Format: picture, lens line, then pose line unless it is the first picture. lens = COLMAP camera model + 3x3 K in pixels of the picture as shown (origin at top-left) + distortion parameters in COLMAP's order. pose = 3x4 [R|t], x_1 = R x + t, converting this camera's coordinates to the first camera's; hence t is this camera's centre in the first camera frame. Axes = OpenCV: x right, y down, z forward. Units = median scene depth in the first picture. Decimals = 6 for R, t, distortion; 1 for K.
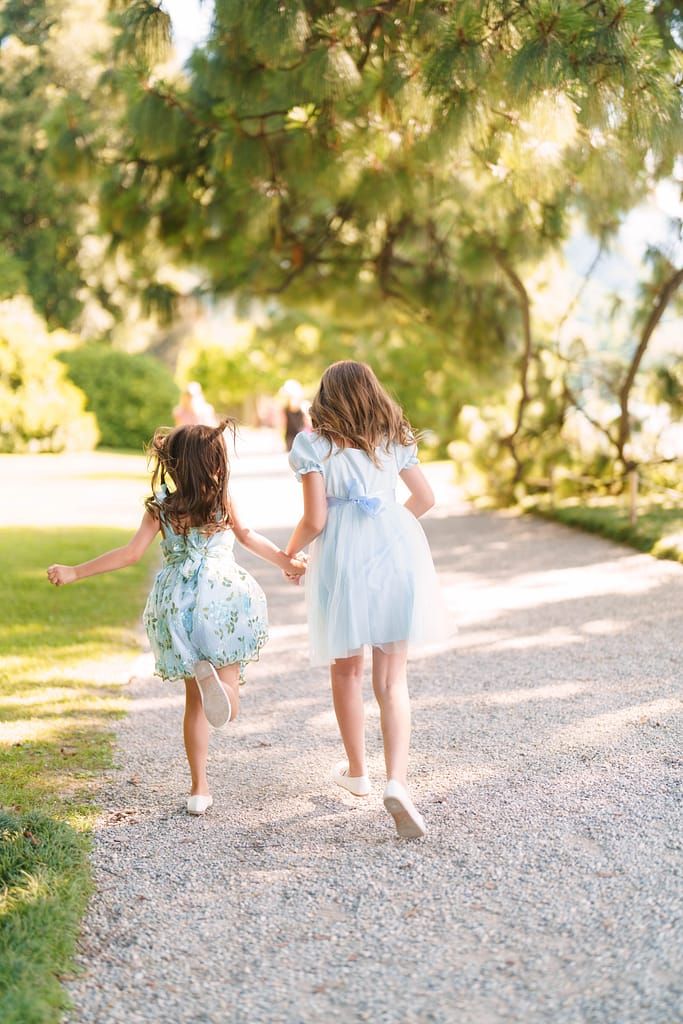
lens RADIAL K [[2533.1, 0, 337.6], [0, 2533.1, 501.1], [0, 0, 1]] dist [-0.037475, 1.446571]
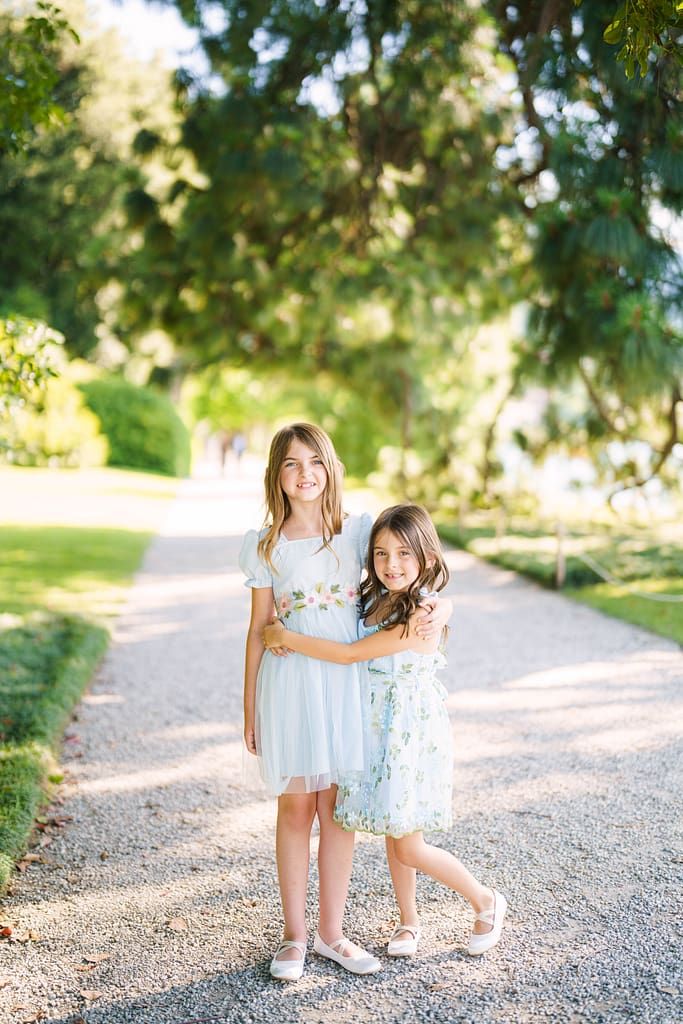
lens RADIAL K [[2533.1, 0, 337.6], [0, 2533.1, 501.1], [0, 0, 1]] dist [-0.037475, 1.446571]
pose [[0.999109, 0.042196, -0.000696, 0.012346], [-0.042200, 0.999058, -0.010133, 0.002343], [0.000267, 0.010153, 0.999948, -0.160923]]
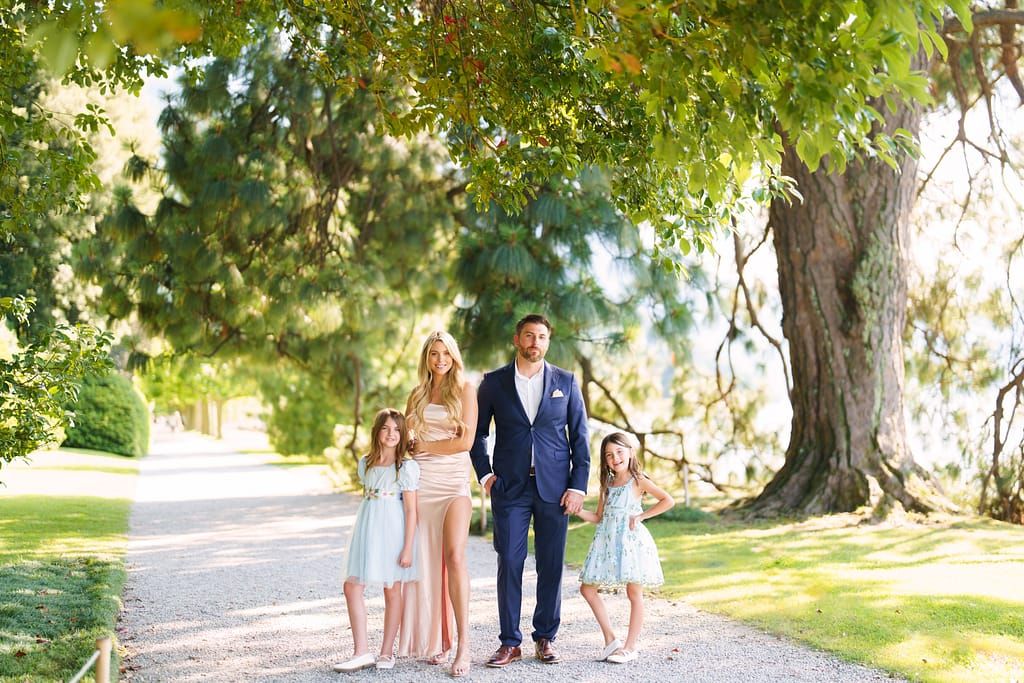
lens RADIAL K [[2533.1, 0, 512.0], [0, 2533.1, 341.5], [0, 0, 1]] dist [-0.037475, 1.446571]
pose [[0.995752, 0.031443, 0.086544, 0.010035], [-0.025675, 0.997424, -0.066973, 0.005272], [-0.088427, 0.064467, 0.993994, -0.230415]]
